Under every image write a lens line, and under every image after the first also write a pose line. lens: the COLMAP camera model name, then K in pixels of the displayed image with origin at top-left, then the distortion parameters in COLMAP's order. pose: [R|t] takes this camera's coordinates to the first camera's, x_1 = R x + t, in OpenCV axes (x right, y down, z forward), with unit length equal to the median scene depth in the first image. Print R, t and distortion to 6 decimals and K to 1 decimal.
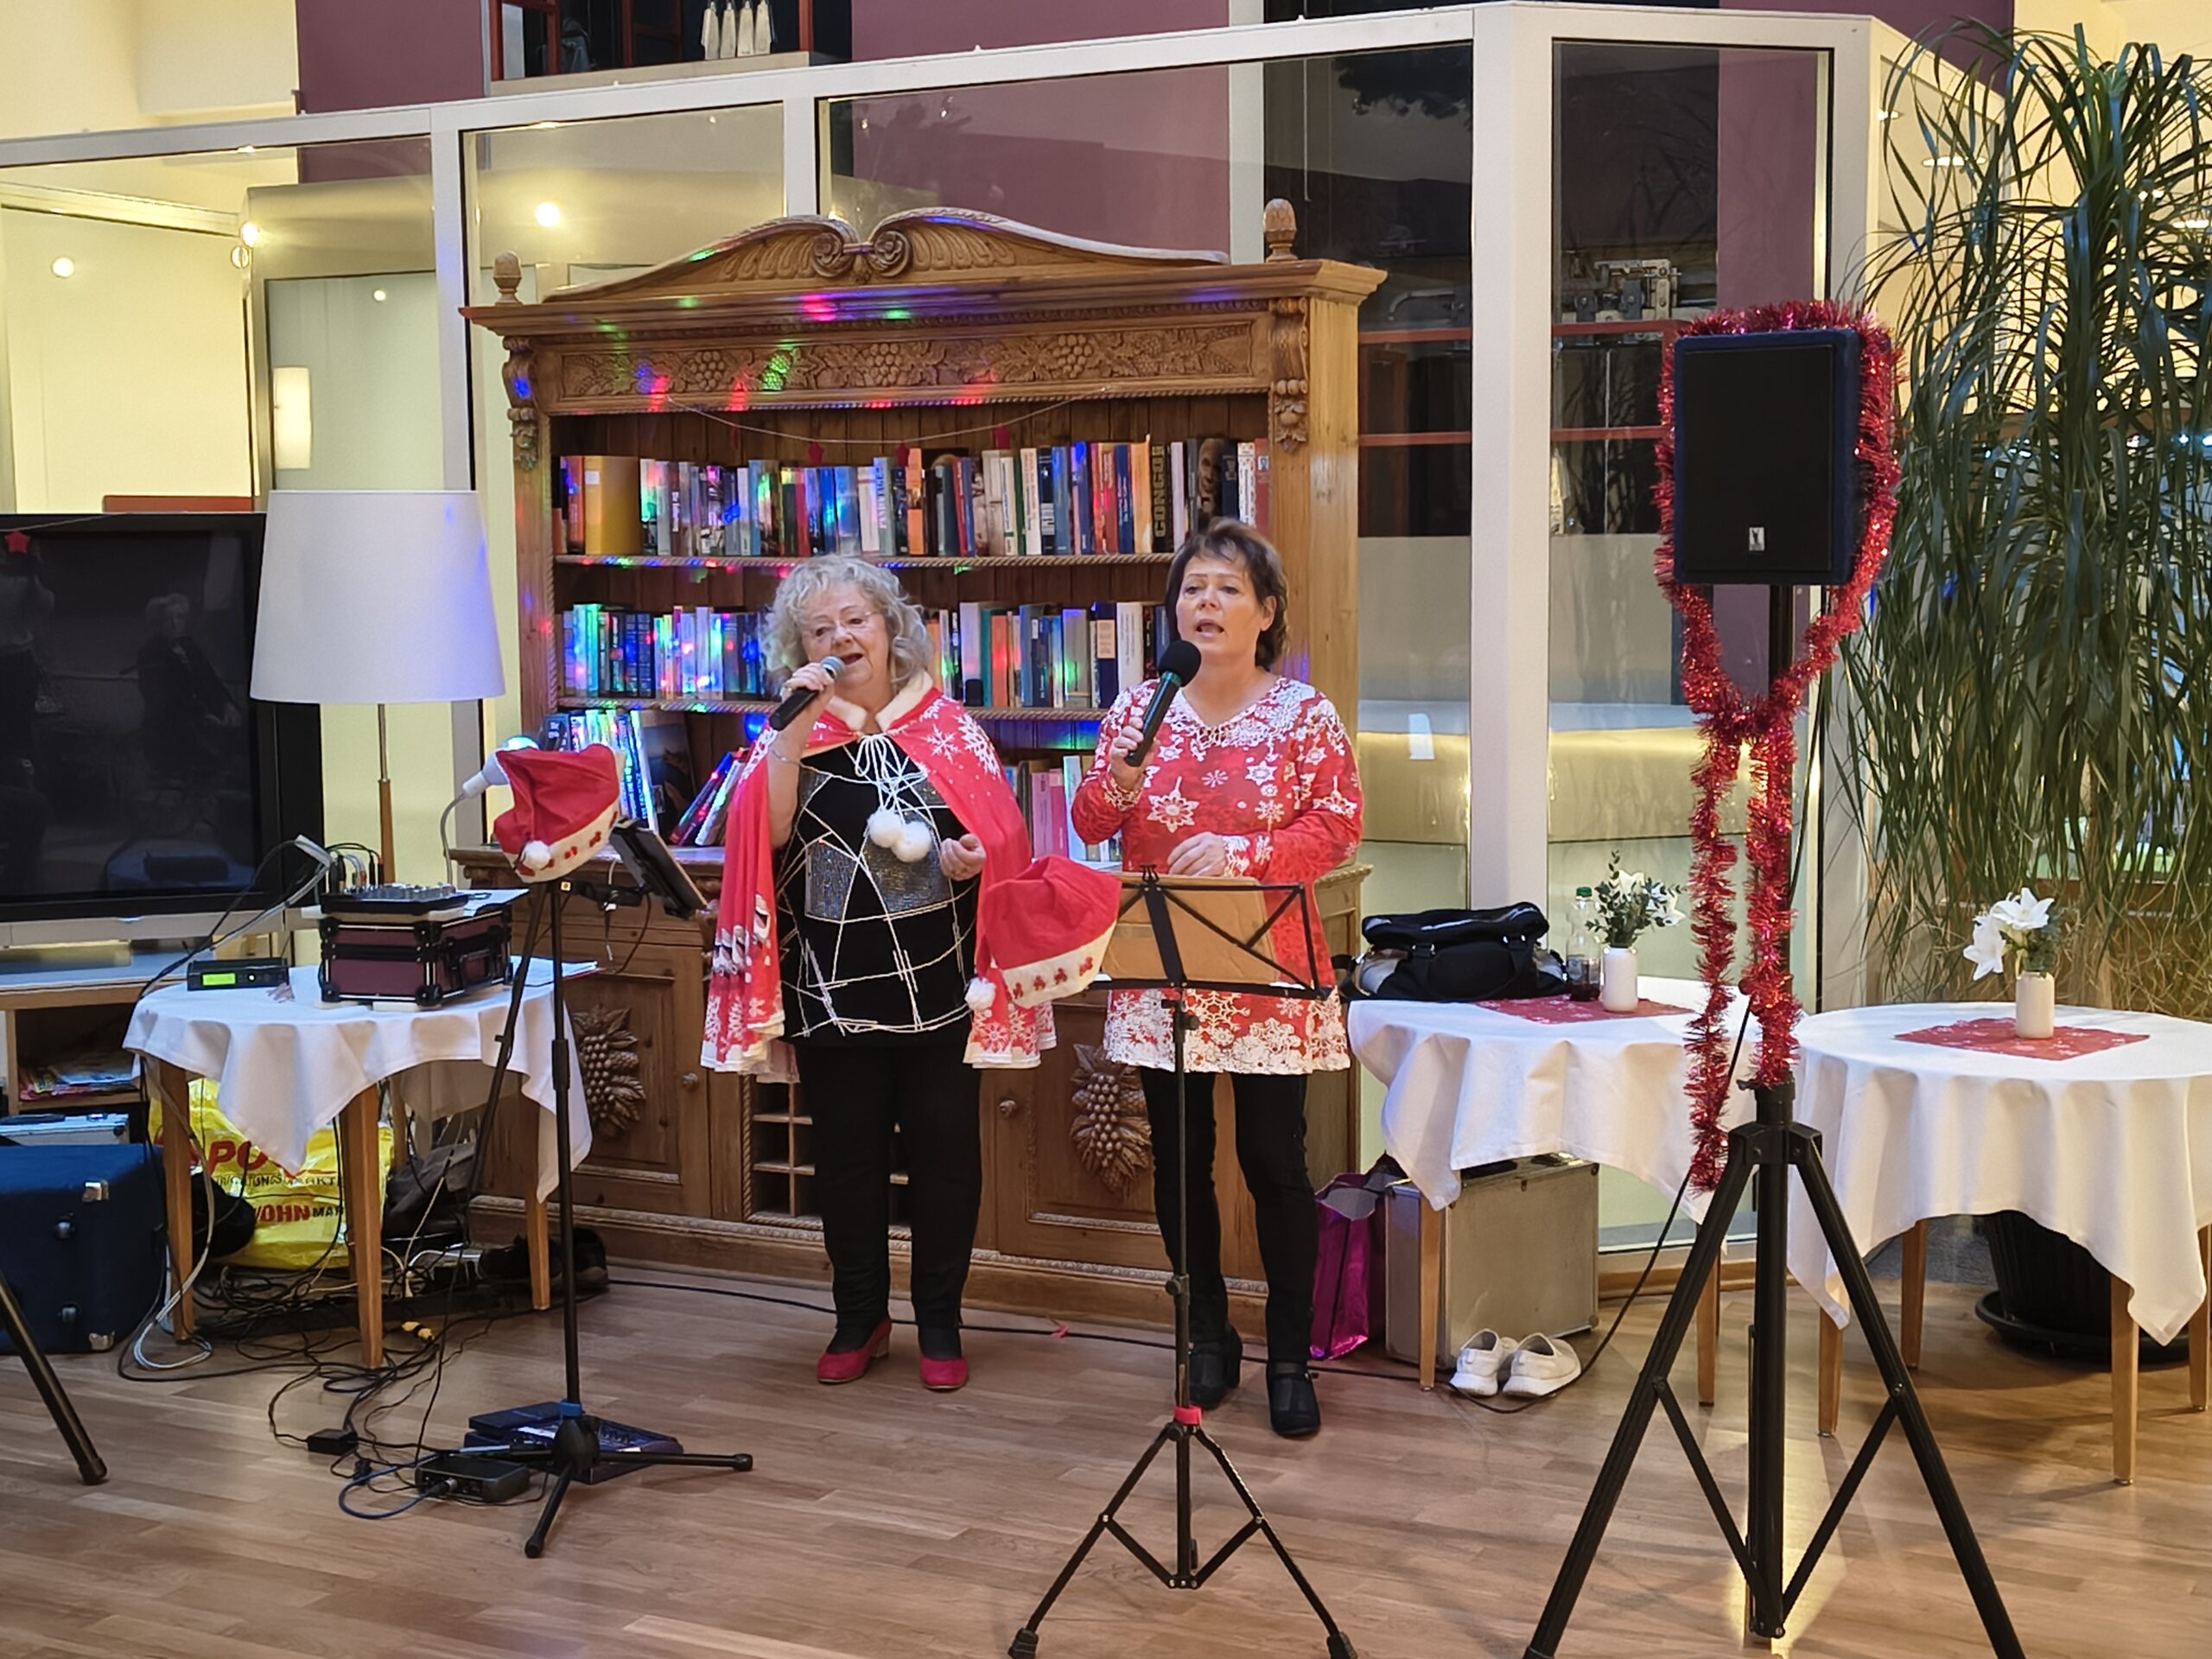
lens RADIAL K [[3100.2, 0, 1110.2], [0, 3100.2, 862.6], [0, 0, 1]] dist [0.044897, 0.000000]
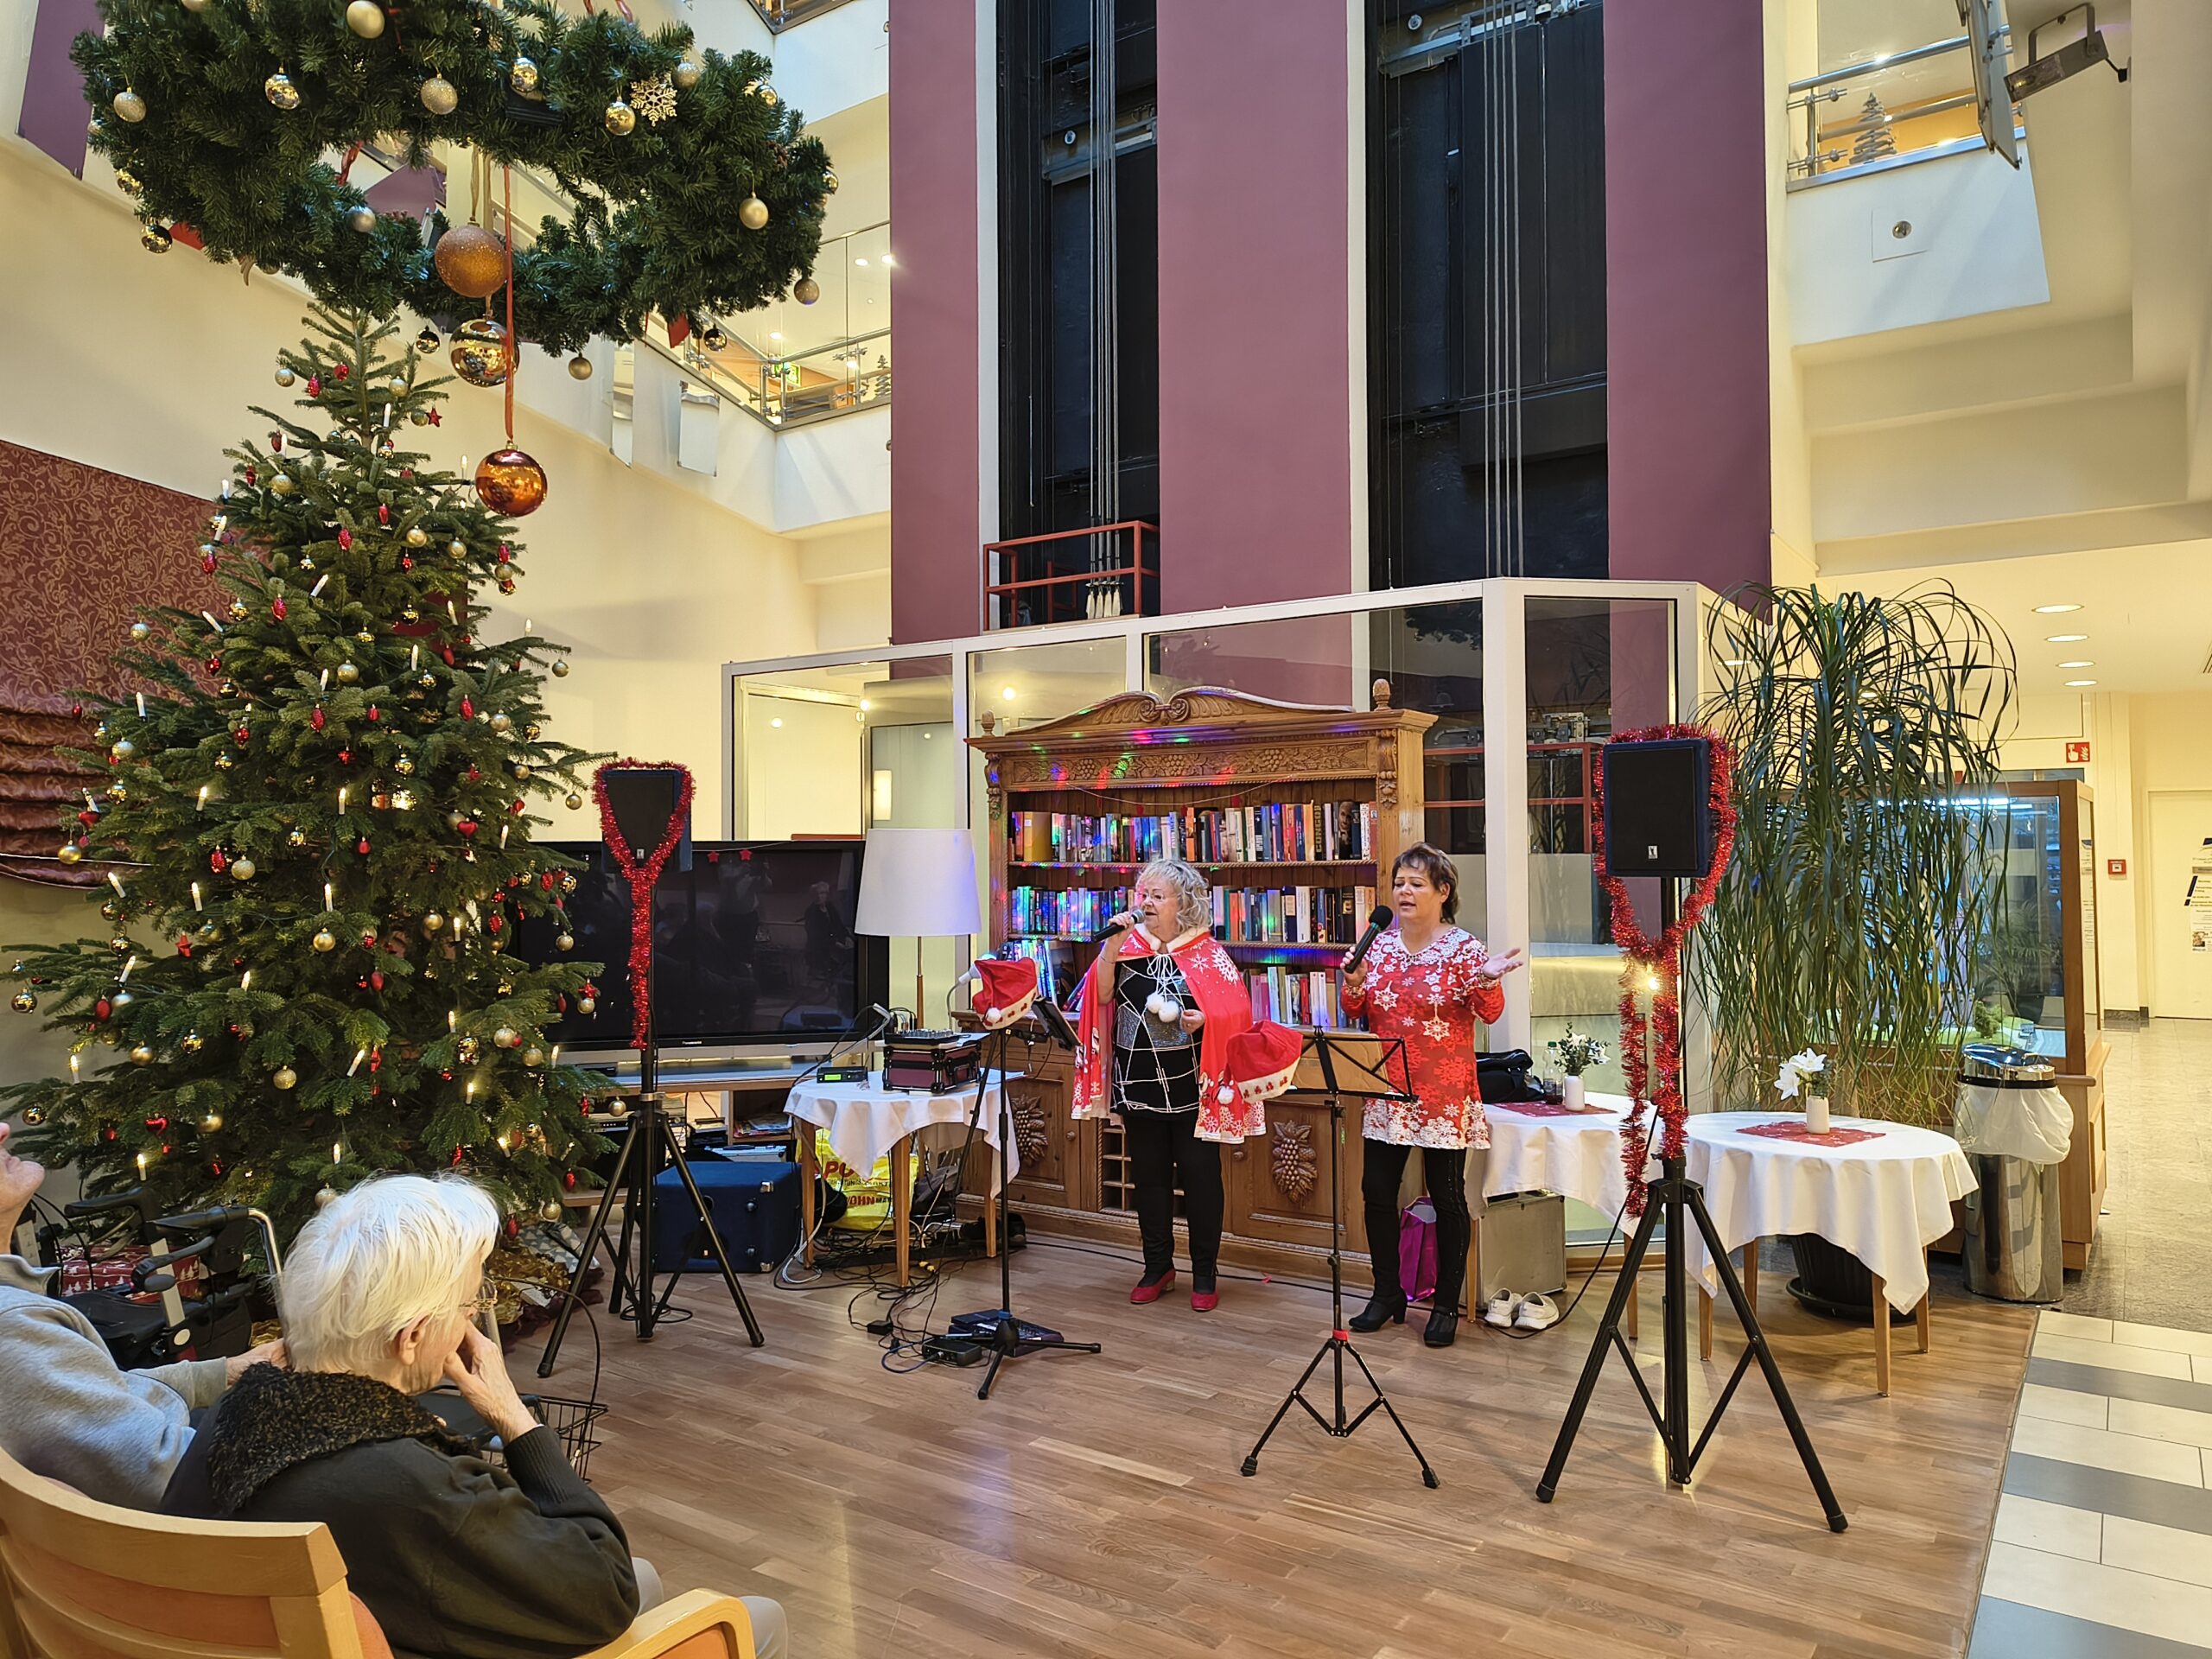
lens RADIAL K [[1551.2, 0, 1097.4], [0, 1551.2, 815.1], [0, 0, 1]] dist [0.039753, -0.030232]
pose [[0.992803, 0.000018, -0.119758, -0.005140], [-0.015743, 0.991341, -0.130362, -0.000858], [0.118719, 0.131309, 0.984207, 0.039258]]
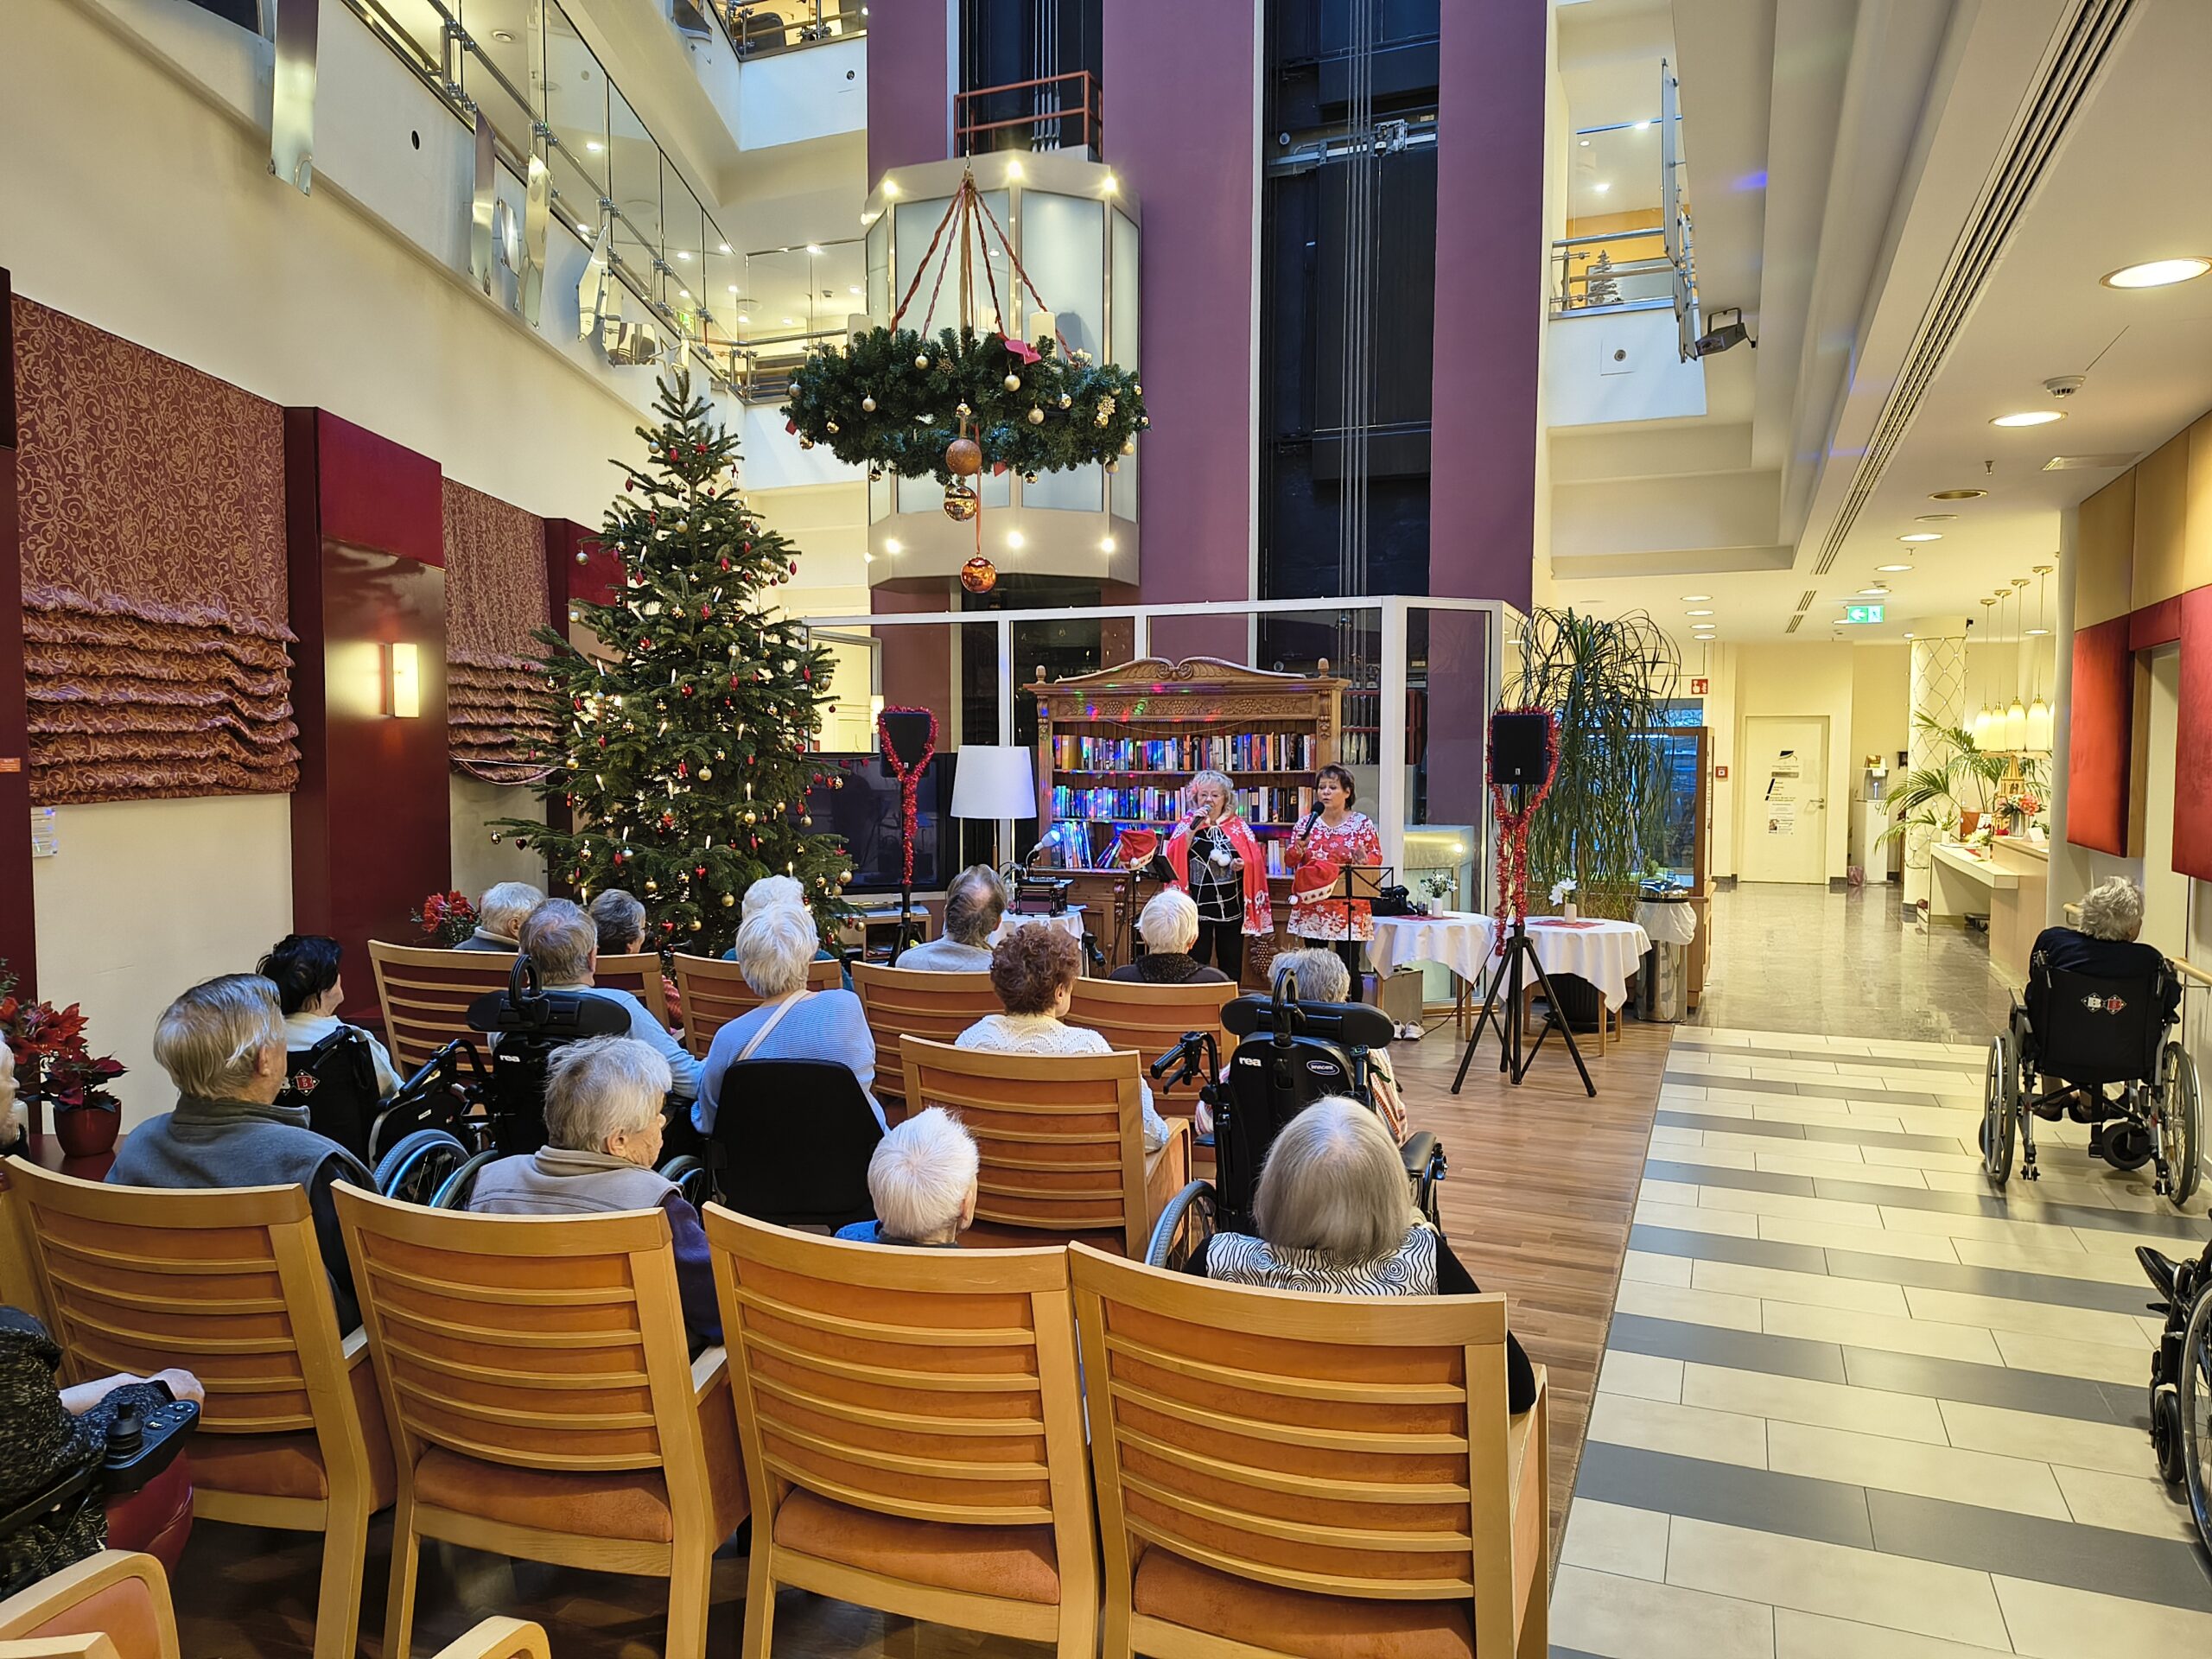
lens RADIAL K [[1551.2, 0, 1098.2], [0, 1551.2, 854.7], [0, 0, 1]] dist [0.039753, -0.030232]
pose [[0.996864, 0.007323, 0.078789, -0.294529], [-0.004212, 0.999208, -0.039574, 0.046009], [-0.079017, 0.039118, 0.996106, -0.531412]]
